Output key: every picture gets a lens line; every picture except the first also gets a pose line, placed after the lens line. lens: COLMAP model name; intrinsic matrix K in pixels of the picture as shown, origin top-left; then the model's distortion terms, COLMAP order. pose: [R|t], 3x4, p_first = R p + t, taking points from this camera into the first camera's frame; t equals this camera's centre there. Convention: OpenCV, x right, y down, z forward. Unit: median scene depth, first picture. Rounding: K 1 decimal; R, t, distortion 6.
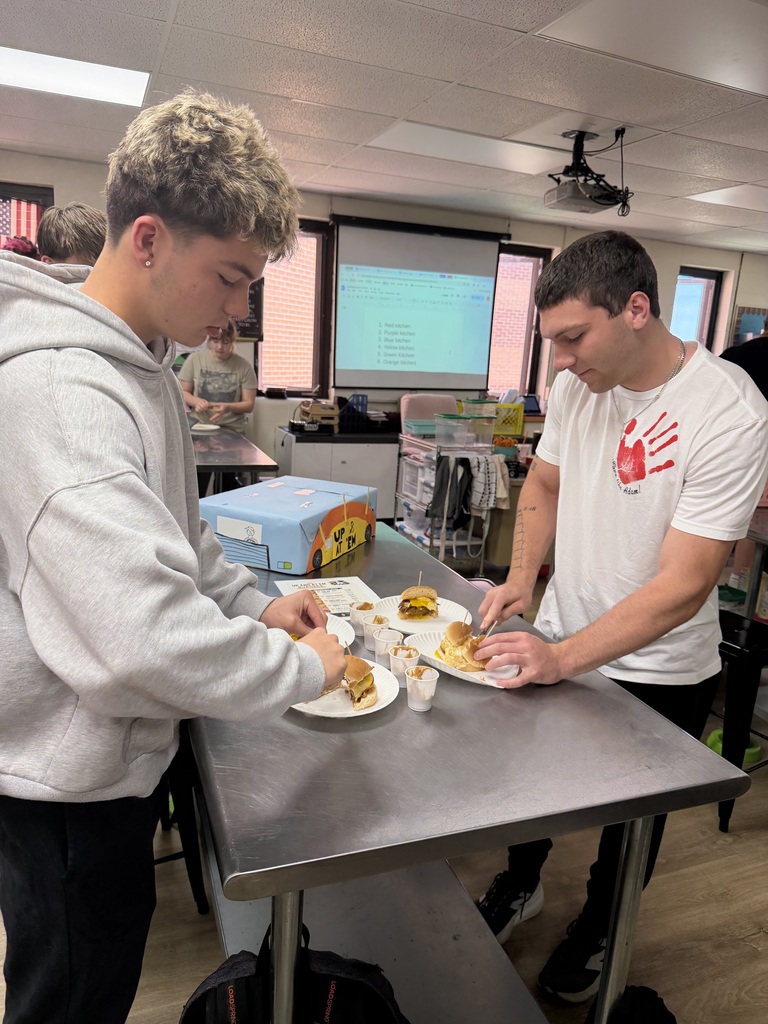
lens RADIAL K [[717.8, 0, 384.0], [0, 717.8, 513.0], [0, 0, 1]] dist [0.000967, 0.000047]
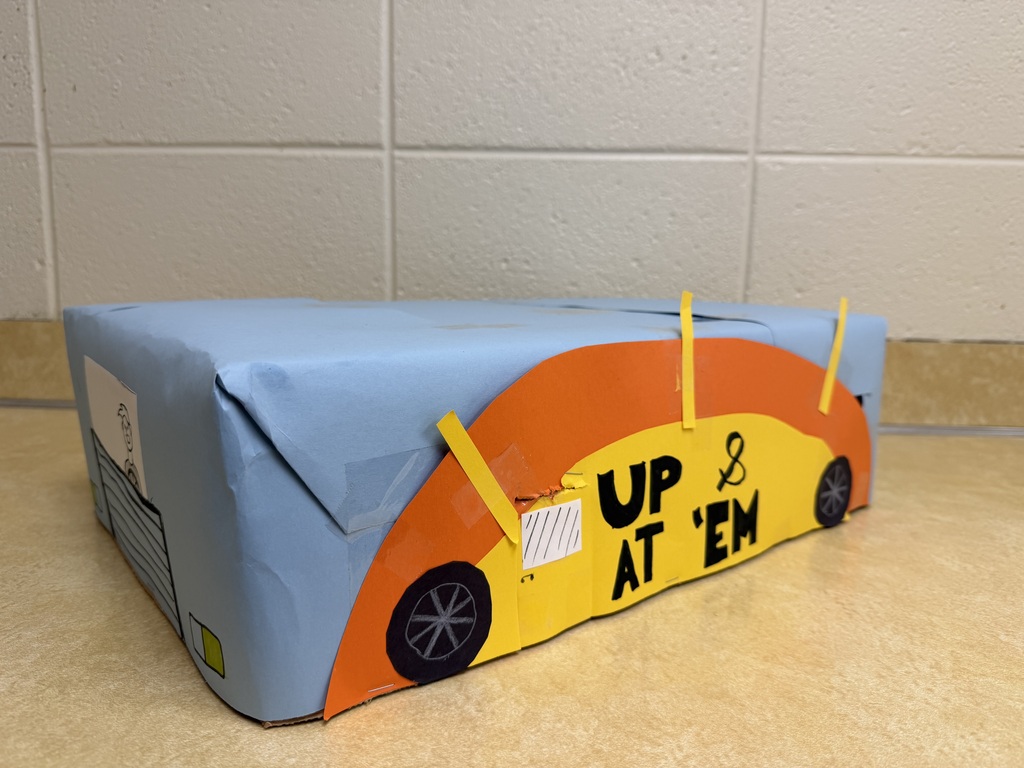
lens RADIAL K [[717.8, 0, 512.0], [0, 717.8, 383.5], [0, 0, 1]] dist [0.000967, 0.000047]
pose [[0.869187, 0.015800, -0.494232, 0.002716], [-0.070225, 0.993303, -0.091746, 0.021952], [0.489472, 0.114452, 0.864475, 0.811960]]
